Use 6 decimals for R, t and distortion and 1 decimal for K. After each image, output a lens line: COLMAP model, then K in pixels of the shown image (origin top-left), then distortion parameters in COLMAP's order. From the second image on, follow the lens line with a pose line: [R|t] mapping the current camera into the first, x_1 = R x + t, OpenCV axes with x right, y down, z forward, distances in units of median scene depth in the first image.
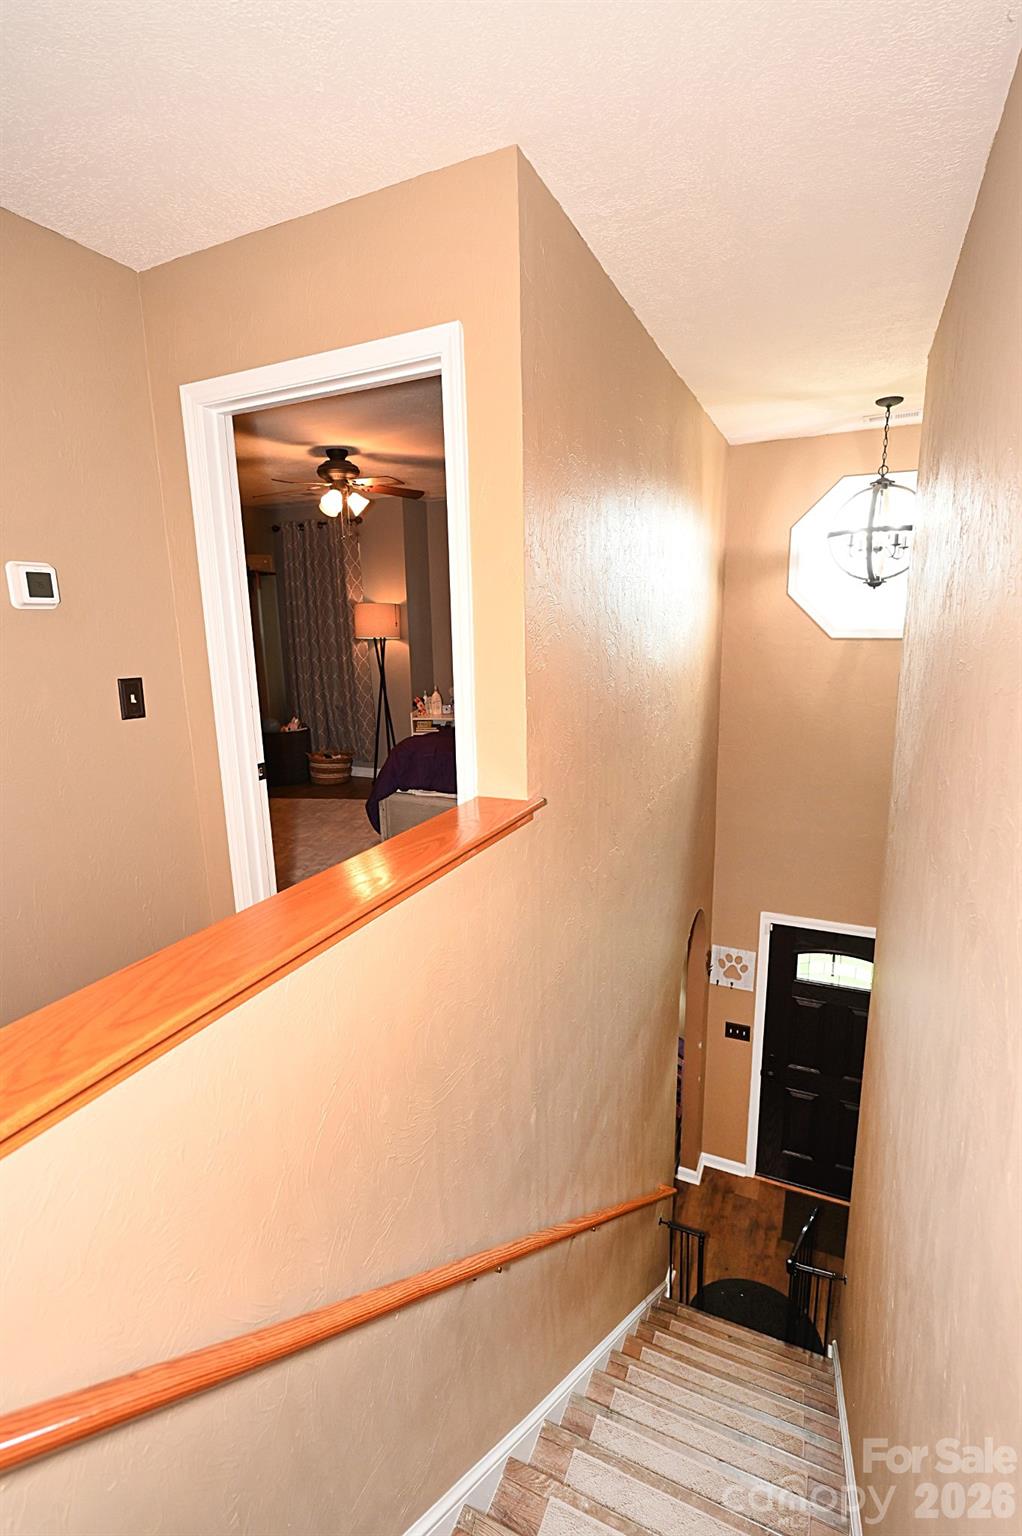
lens RADIAL K [[722.9, 0, 511.0], [0, 722.9, 768.0], [0, 0, 1]] dist [0.000827, -0.000001]
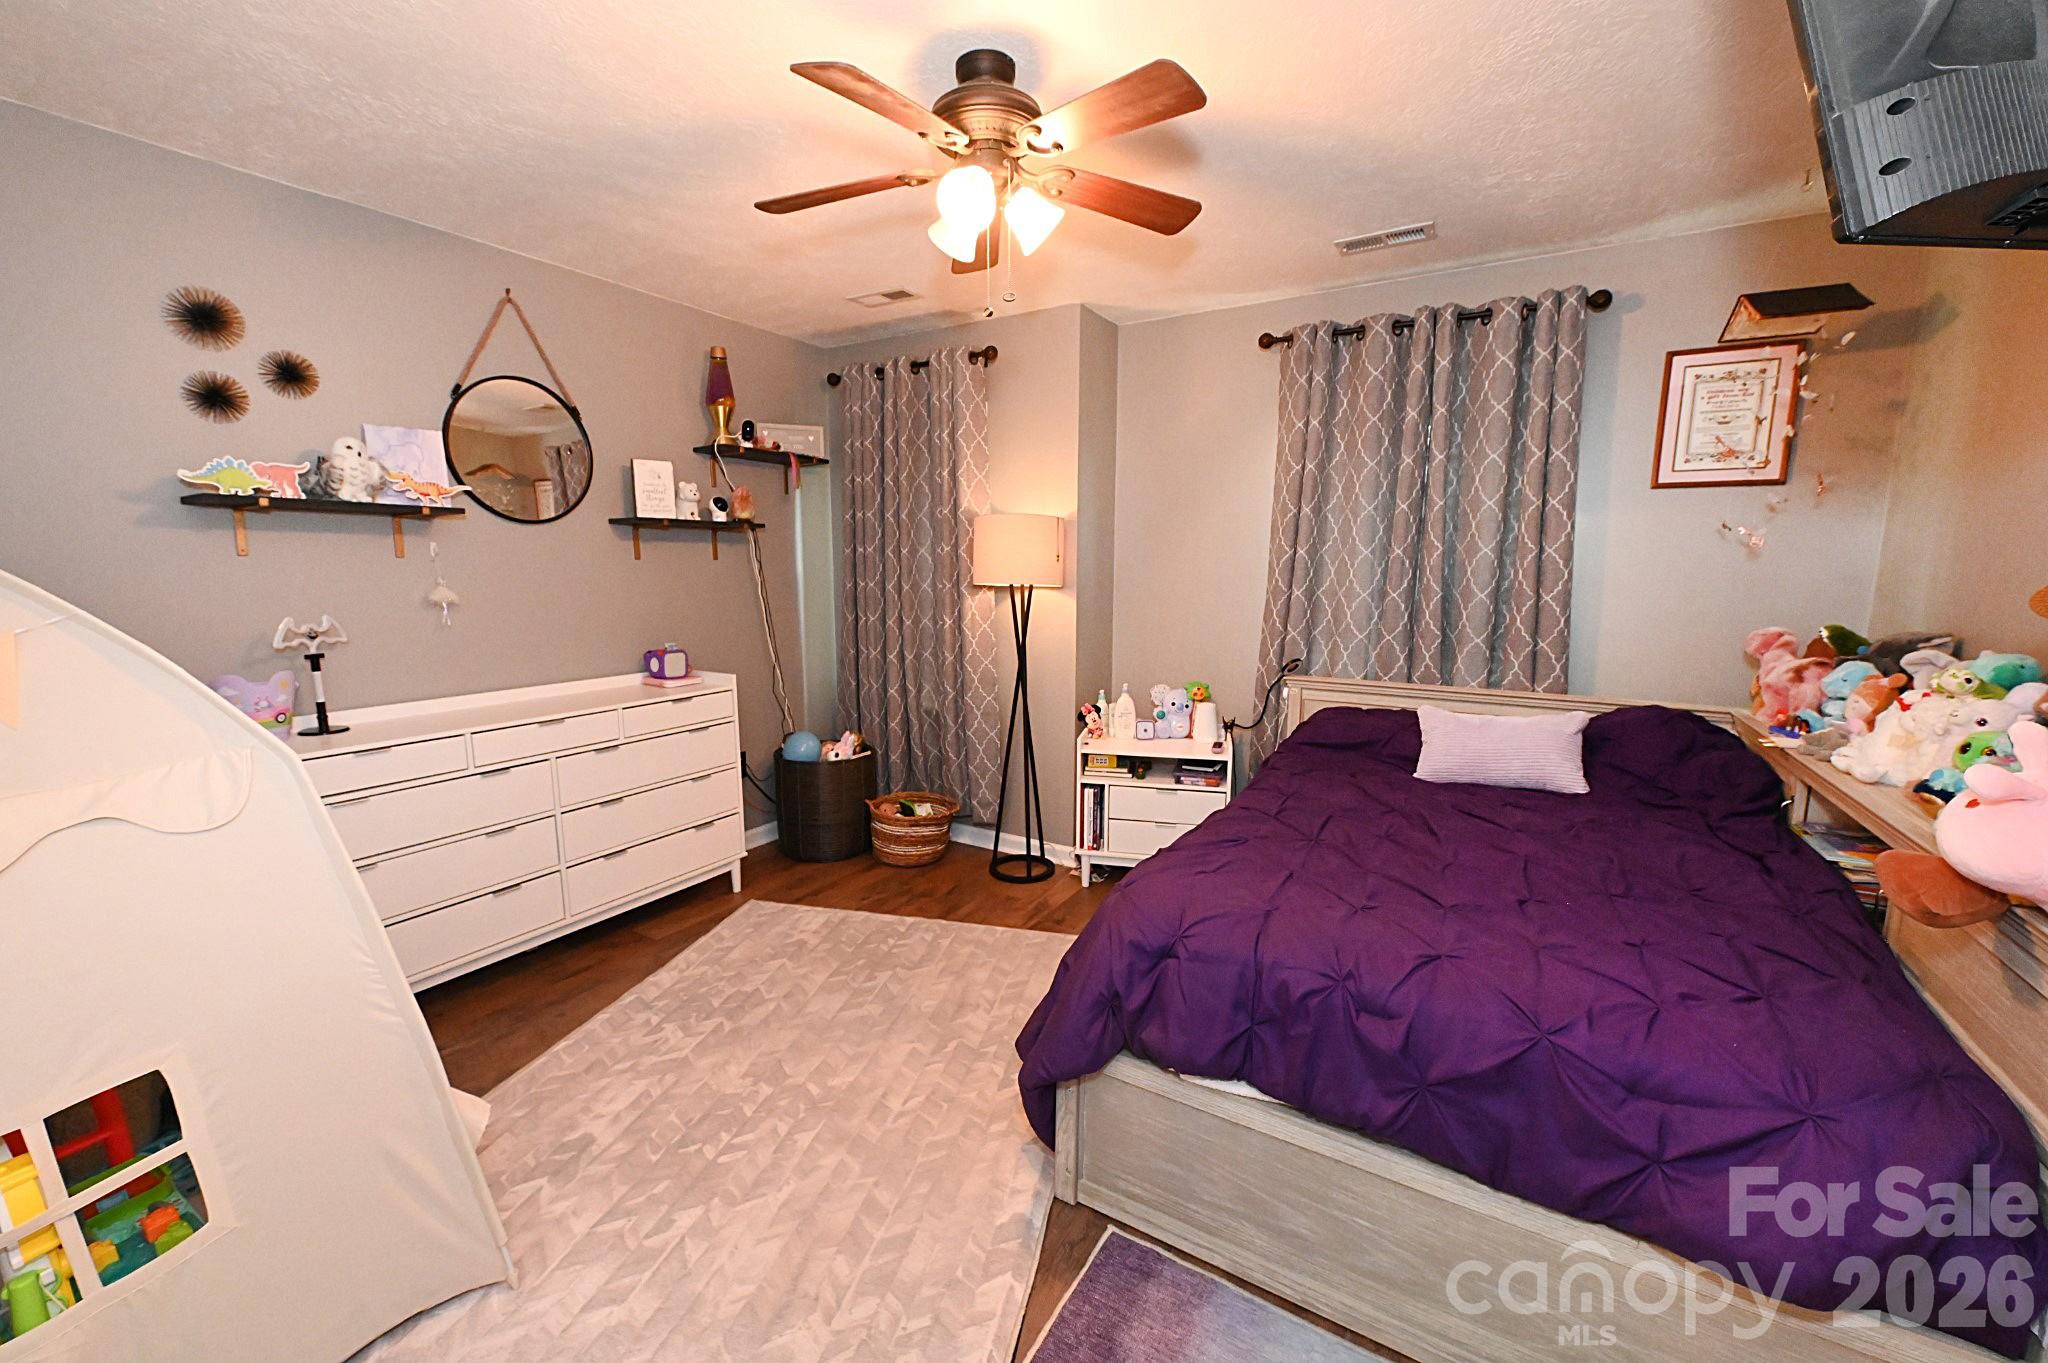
lens RADIAL K [[808.4, 0, 1025.3], [0, 808.4, 686.1], [0, 0, 1]] dist [-0.010129, -0.000116]
pose [[0.995031, 0.038223, -0.091939, -0.120517], [-0.042861, 0.997878, -0.049019, -0.080046], [0.089870, 0.052716, 0.994557, 0.433148]]
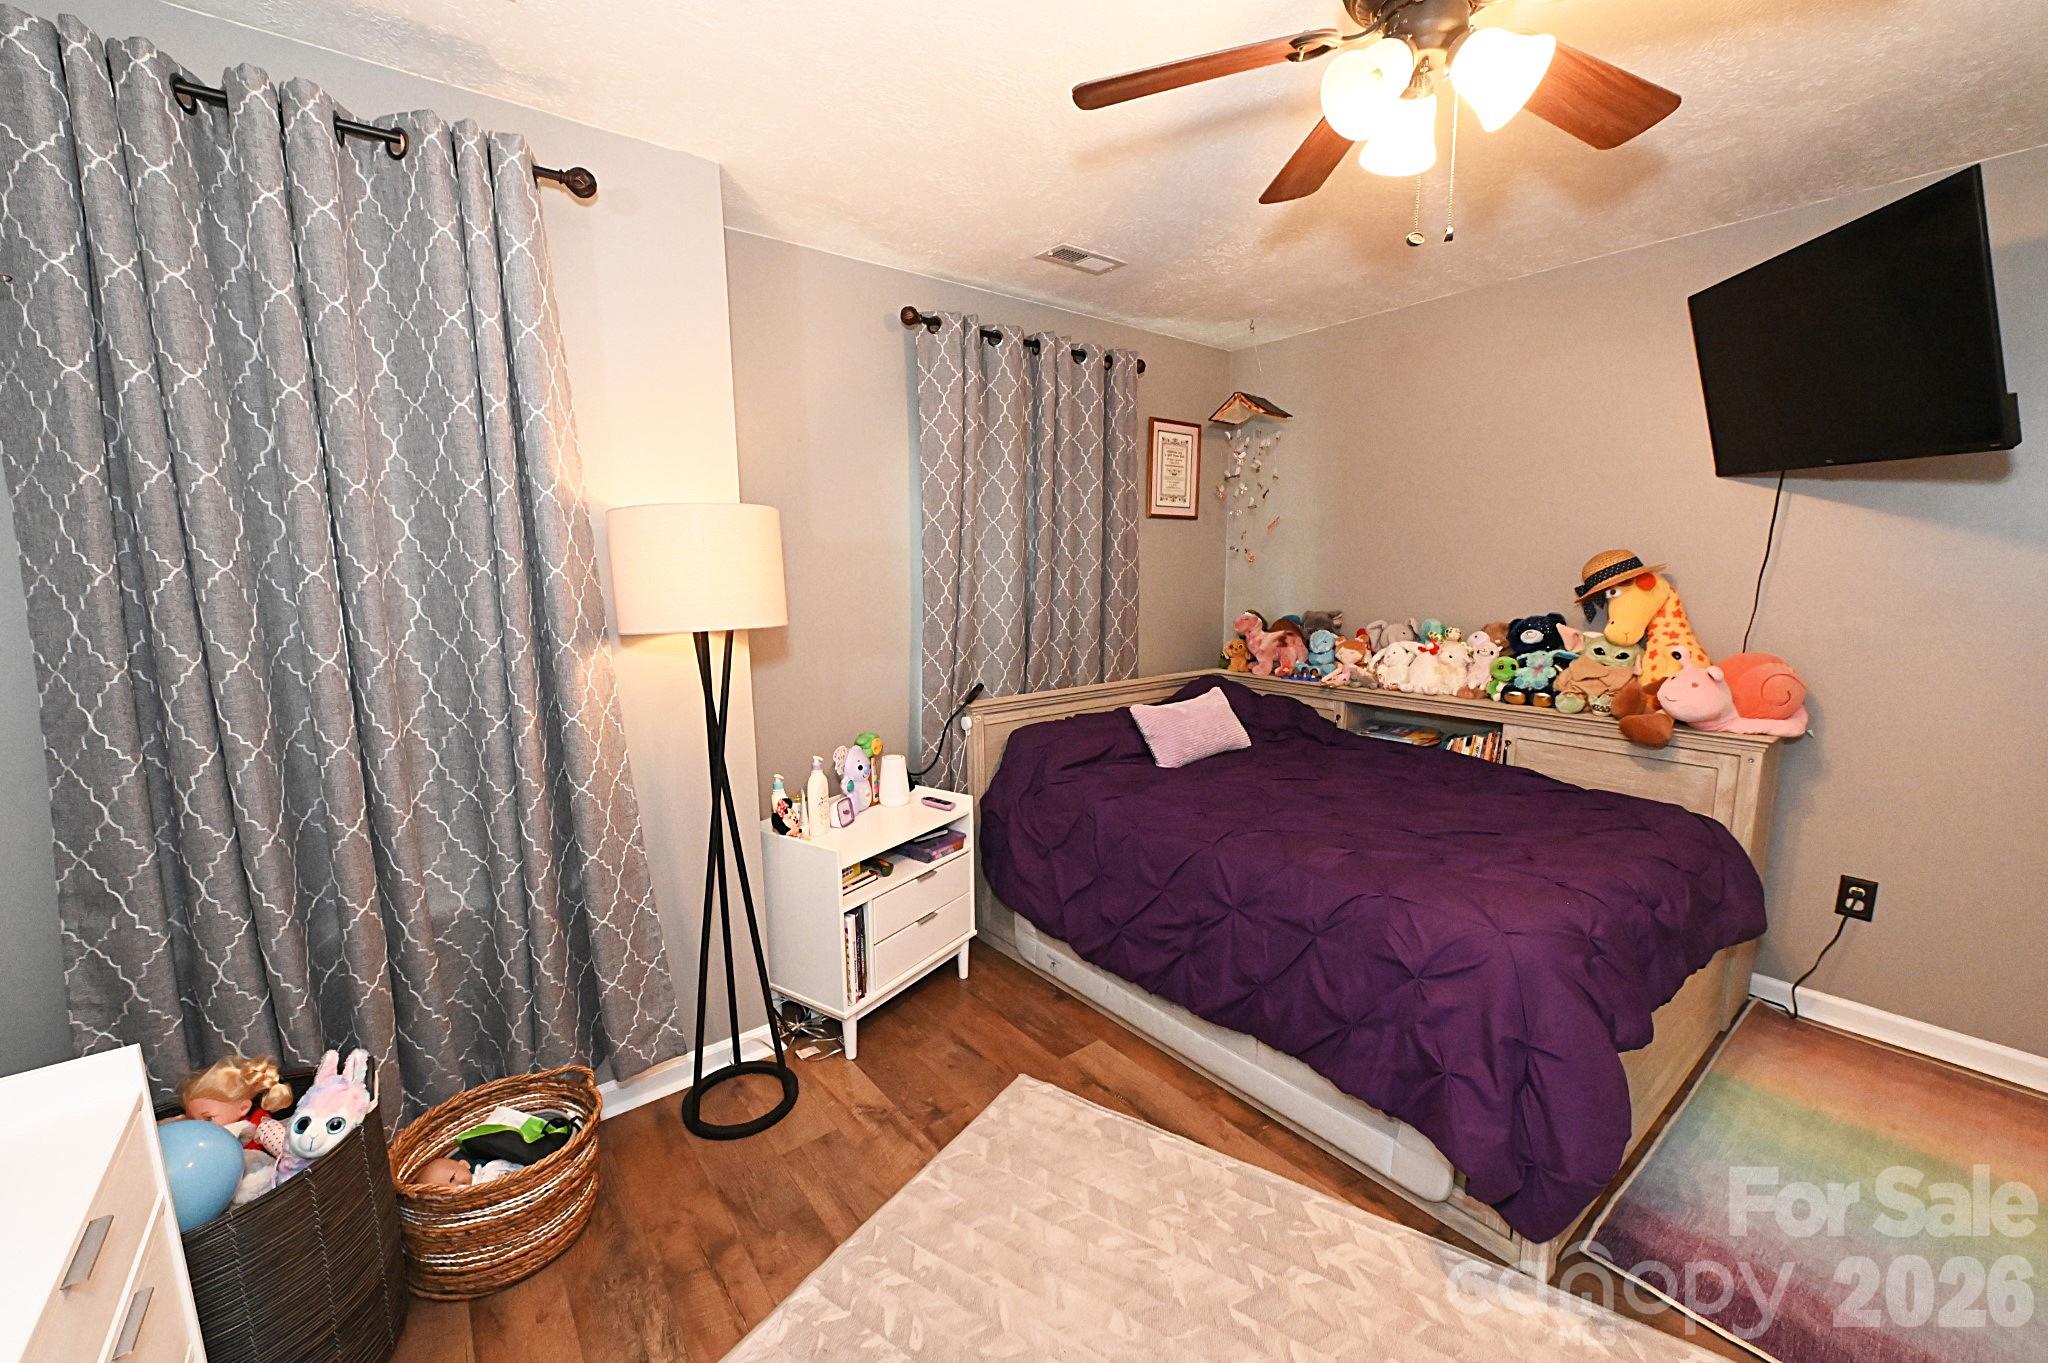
lens RADIAL K [[808.4, 0, 1025.3], [0, 808.4, 686.1], [0, 0, 1]] dist [-0.010129, -0.000116]
pose [[0.431910, -0.112685, 0.894850, -0.400363], [0.184772, 0.982176, 0.034500, -0.138949], [-0.882787, 0.150443, 0.445032, 0.724758]]
